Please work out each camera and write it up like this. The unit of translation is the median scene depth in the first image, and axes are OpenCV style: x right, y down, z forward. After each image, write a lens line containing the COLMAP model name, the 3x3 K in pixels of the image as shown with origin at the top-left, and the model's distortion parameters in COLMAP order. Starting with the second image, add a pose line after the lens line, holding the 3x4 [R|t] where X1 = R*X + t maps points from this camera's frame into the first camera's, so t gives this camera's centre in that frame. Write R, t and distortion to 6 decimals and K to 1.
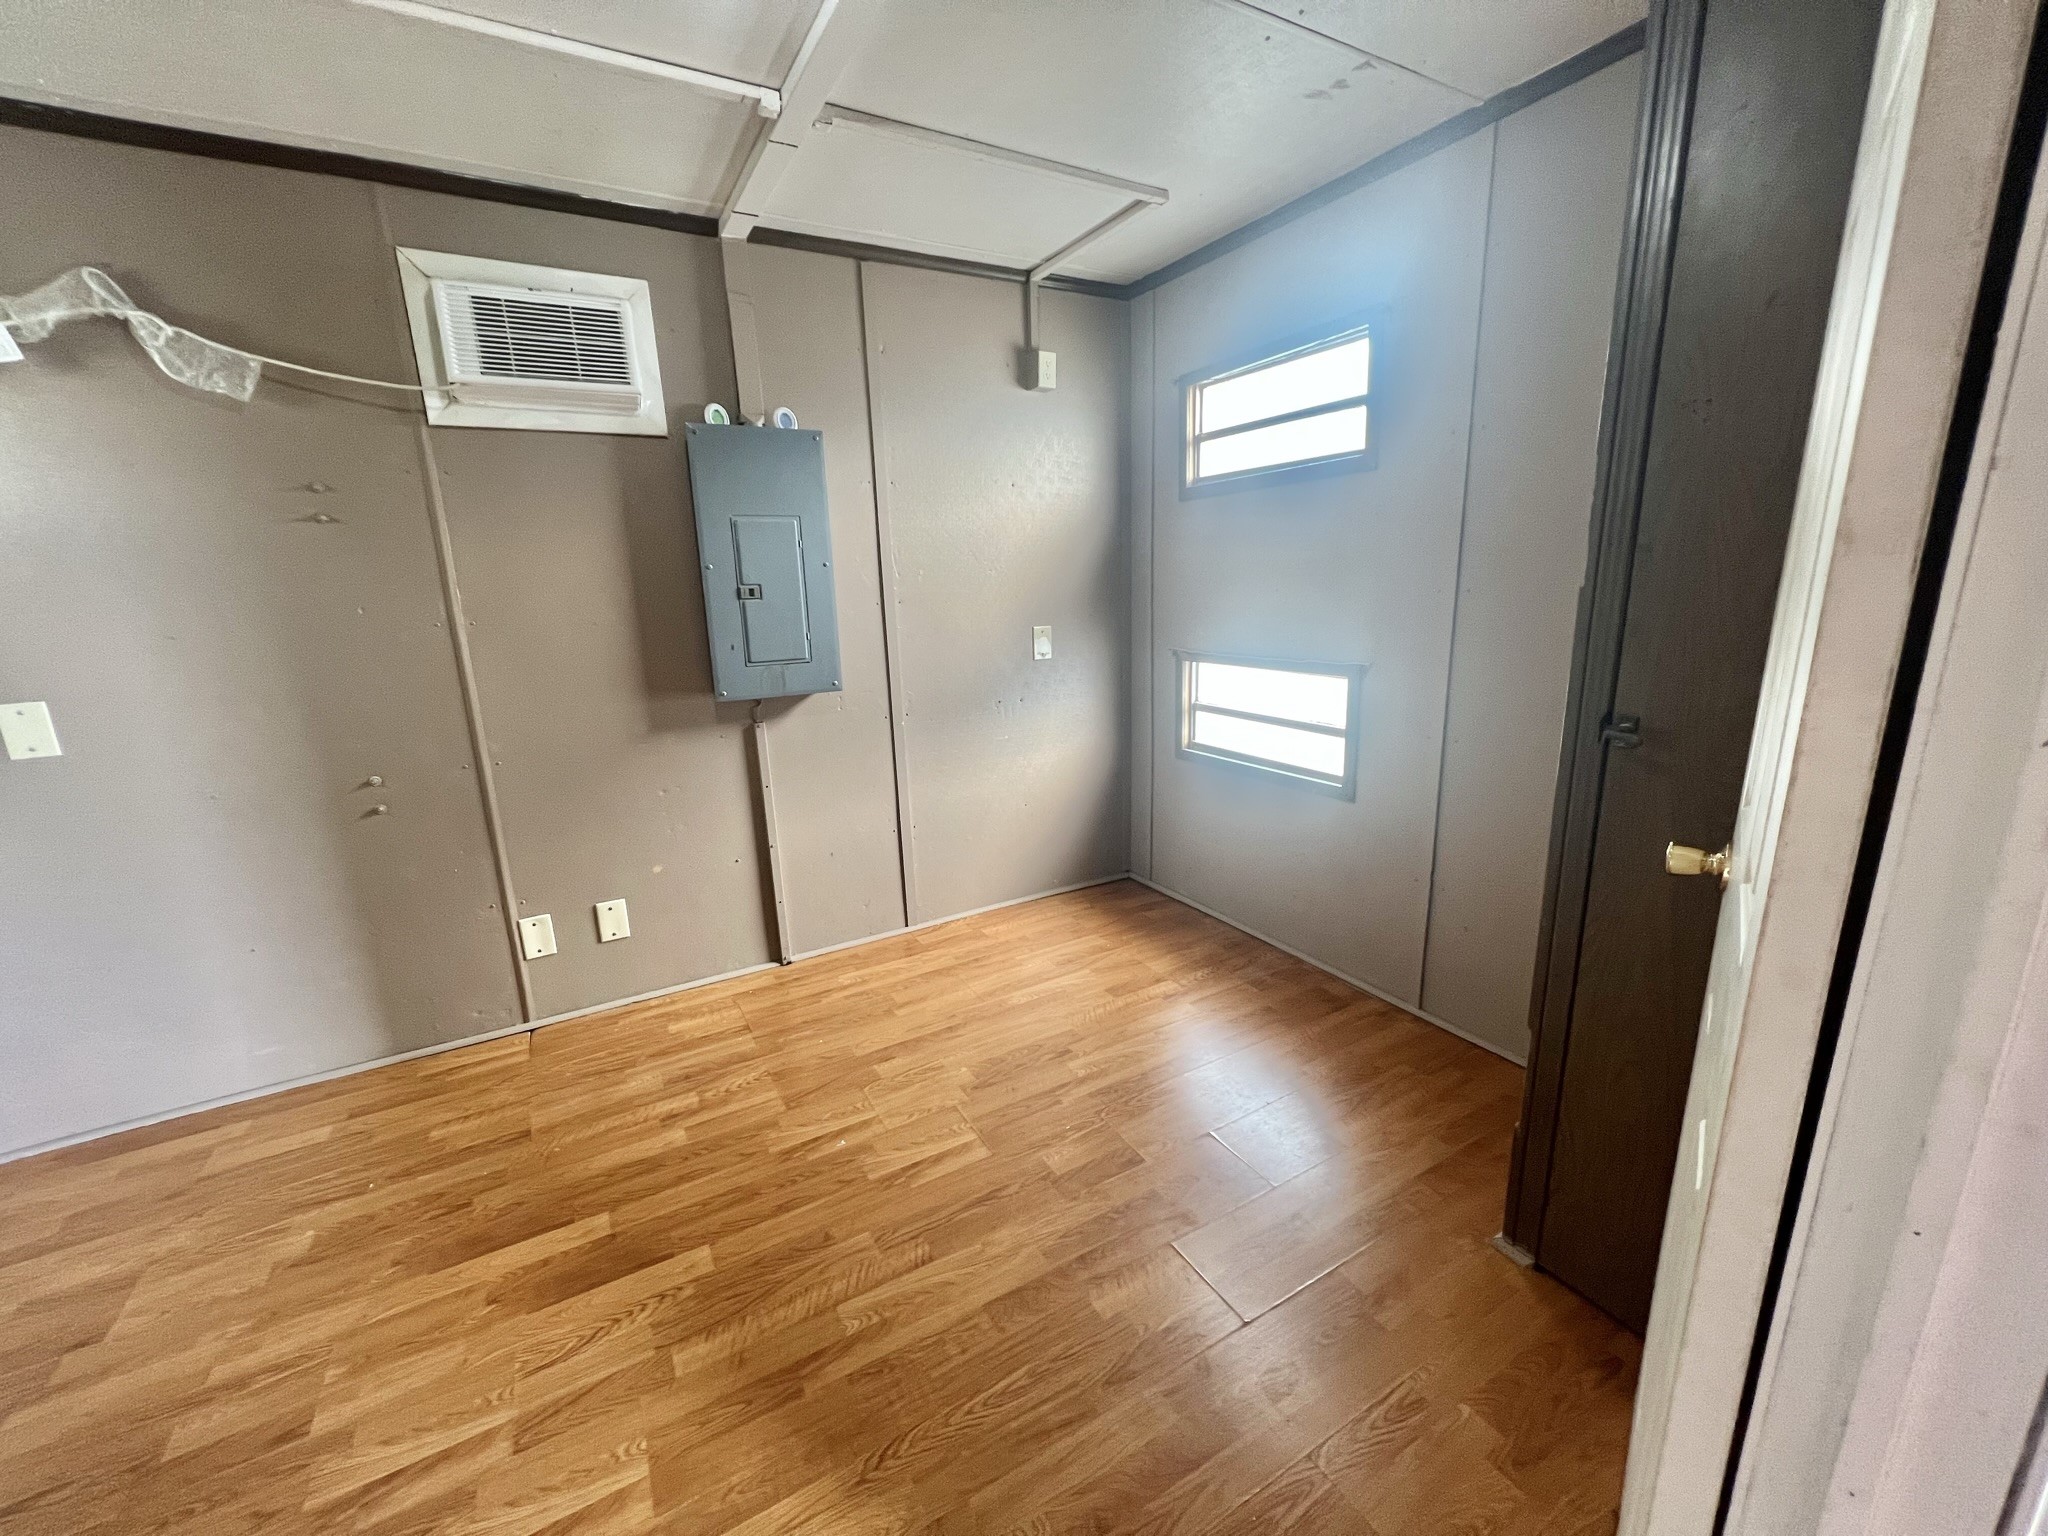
lens RADIAL K [[820.4, 0, 1012.5], [0, 820.4, 768.8], [0, 0, 1]] dist [-0.002073, 0.001036]
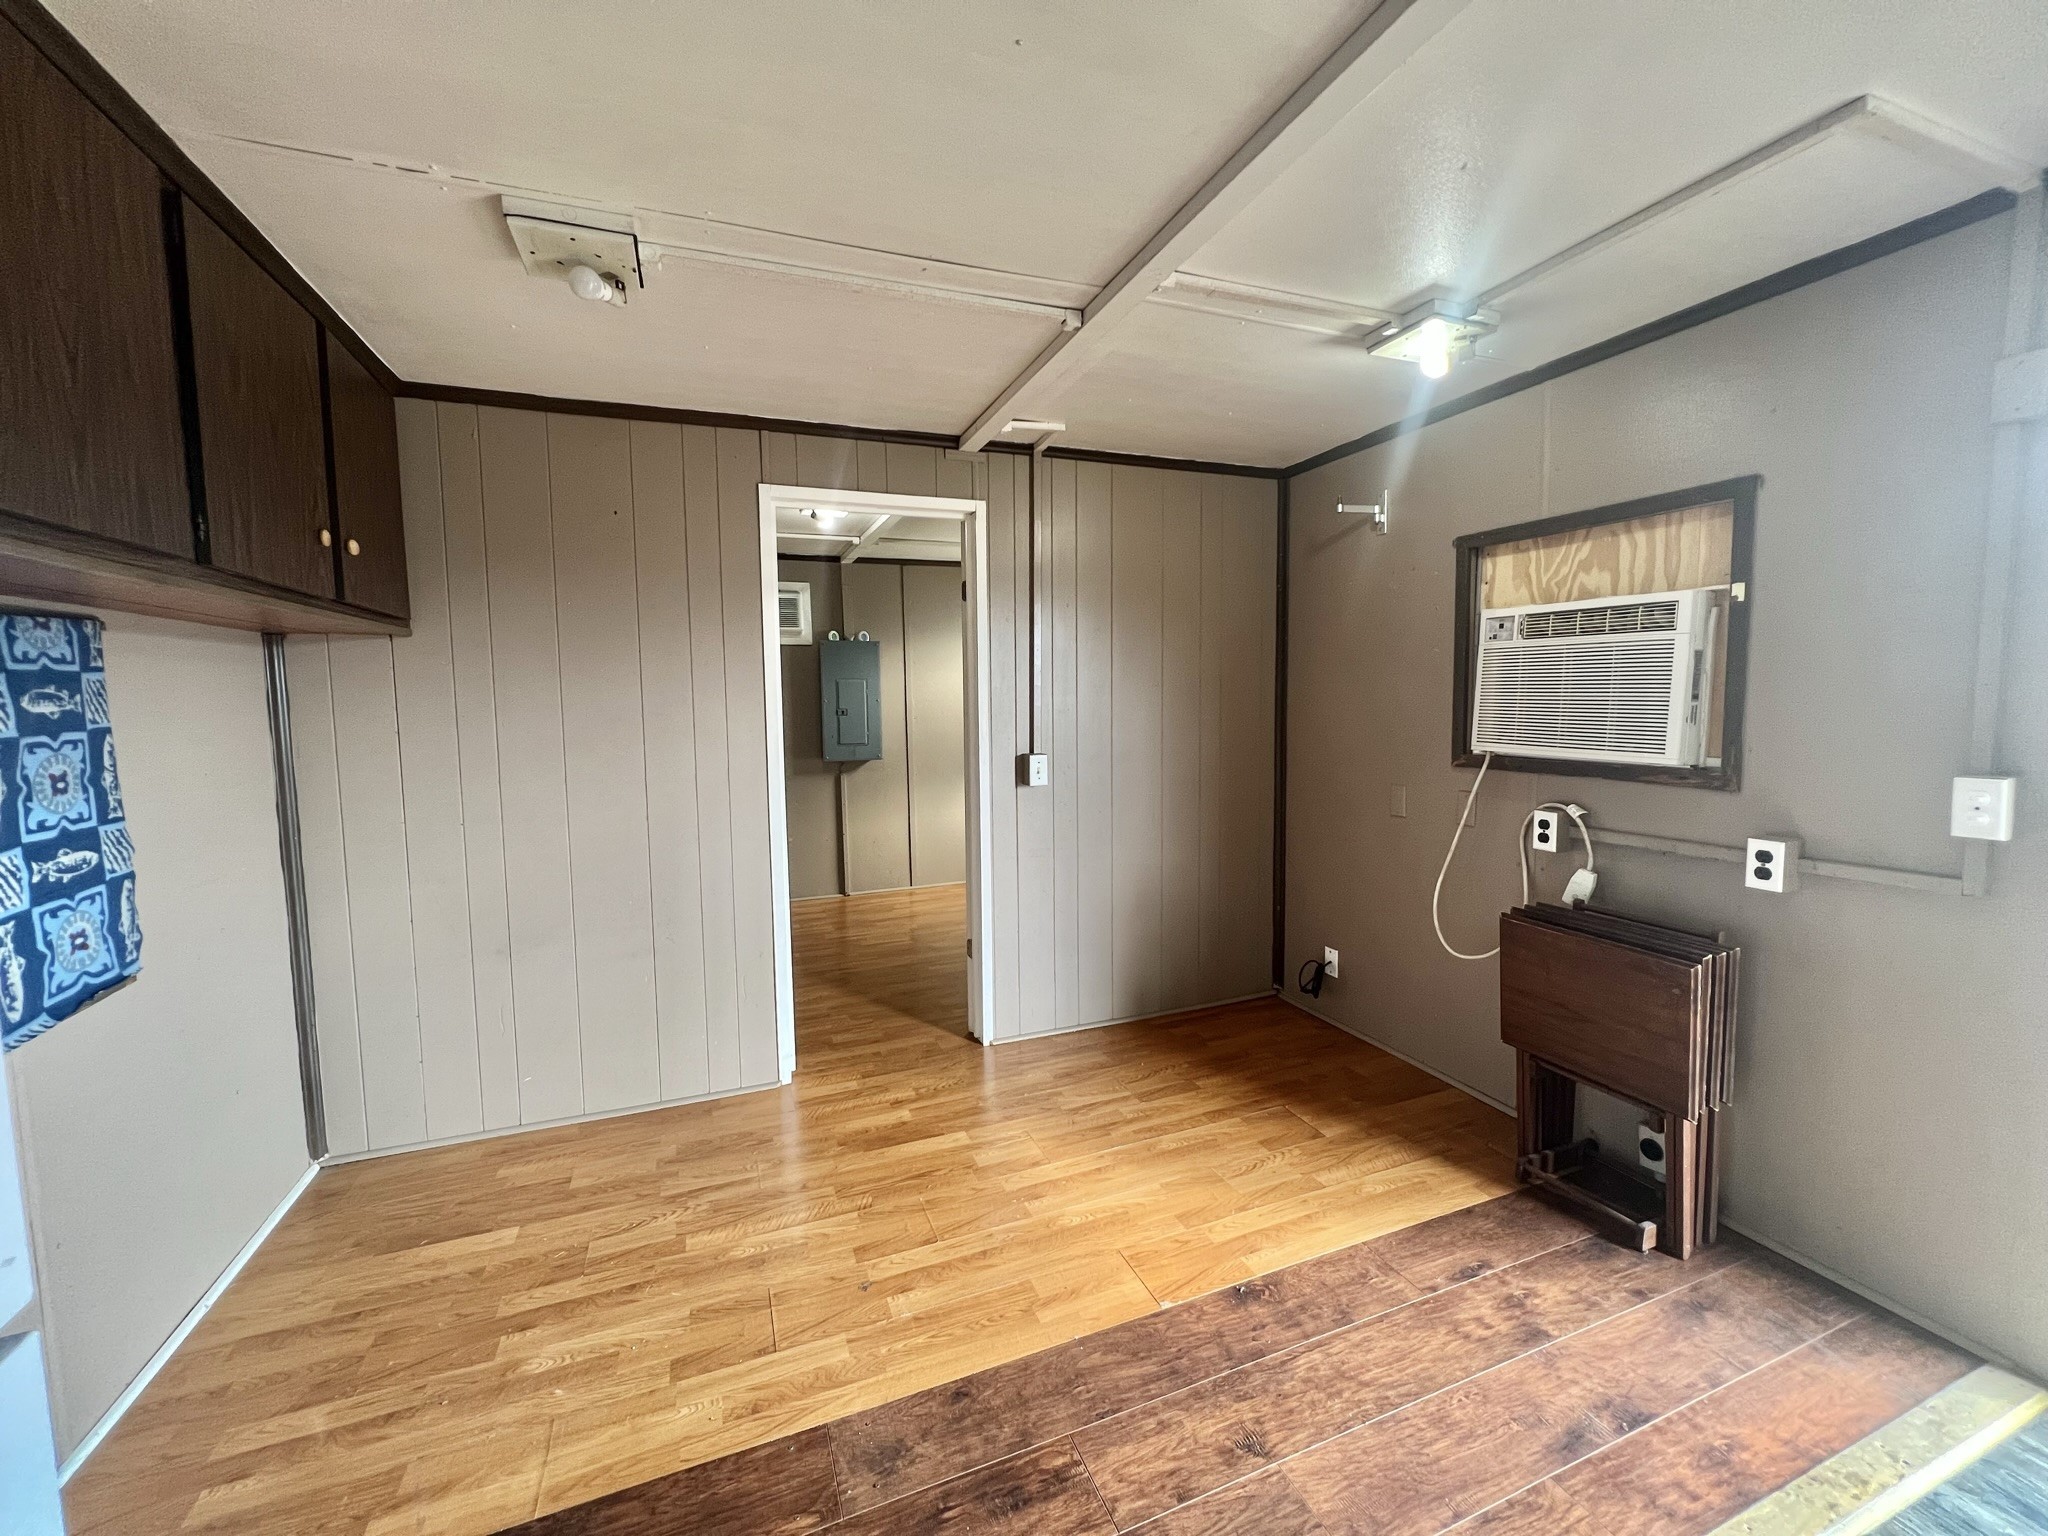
lens RADIAL K [[820.4, 0, 1019.1], [0, 820.4, 762.7], [0, 0, 1]] dist [-0.002073, 0.001036]
pose [[0.989289, 0.032779, -0.142241, 0.535969], [-0.052269, 0.989394, -0.135530, 0.219042], [0.136290, 0.141513, 0.980510, -1.232297]]
